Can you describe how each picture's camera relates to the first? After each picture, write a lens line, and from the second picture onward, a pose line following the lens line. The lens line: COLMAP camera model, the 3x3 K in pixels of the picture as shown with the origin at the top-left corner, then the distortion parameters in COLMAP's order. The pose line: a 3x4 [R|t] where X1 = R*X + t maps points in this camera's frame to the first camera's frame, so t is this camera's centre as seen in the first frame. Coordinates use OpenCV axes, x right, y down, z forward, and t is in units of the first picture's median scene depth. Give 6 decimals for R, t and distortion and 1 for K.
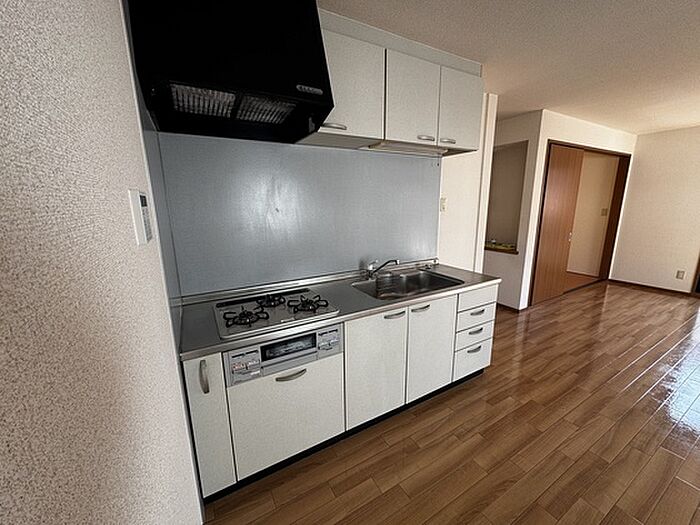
lens RADIAL K [[281.5, 0, 367.7], [0, 281.5, 263.1], [0, 0, 1]] dist [0.037177, -0.002780]
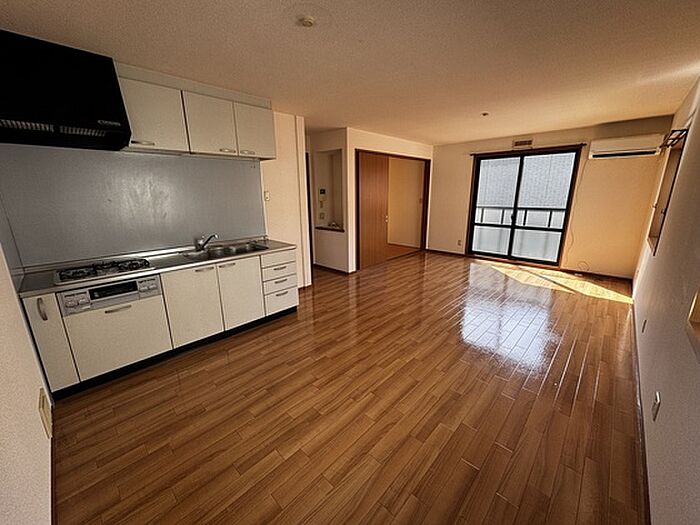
lens RADIAL K [[281.5, 0, 350.6], [0, 281.5, 259.3], [0, 0, 1]] dist [0.037177, -0.002780]
pose [[0.969489, -0.064651, 0.236457, 0.399395], [0.060051, 0.997840, 0.026615, 0.109868], [-0.237667, -0.011604, 0.971277, -0.536142]]
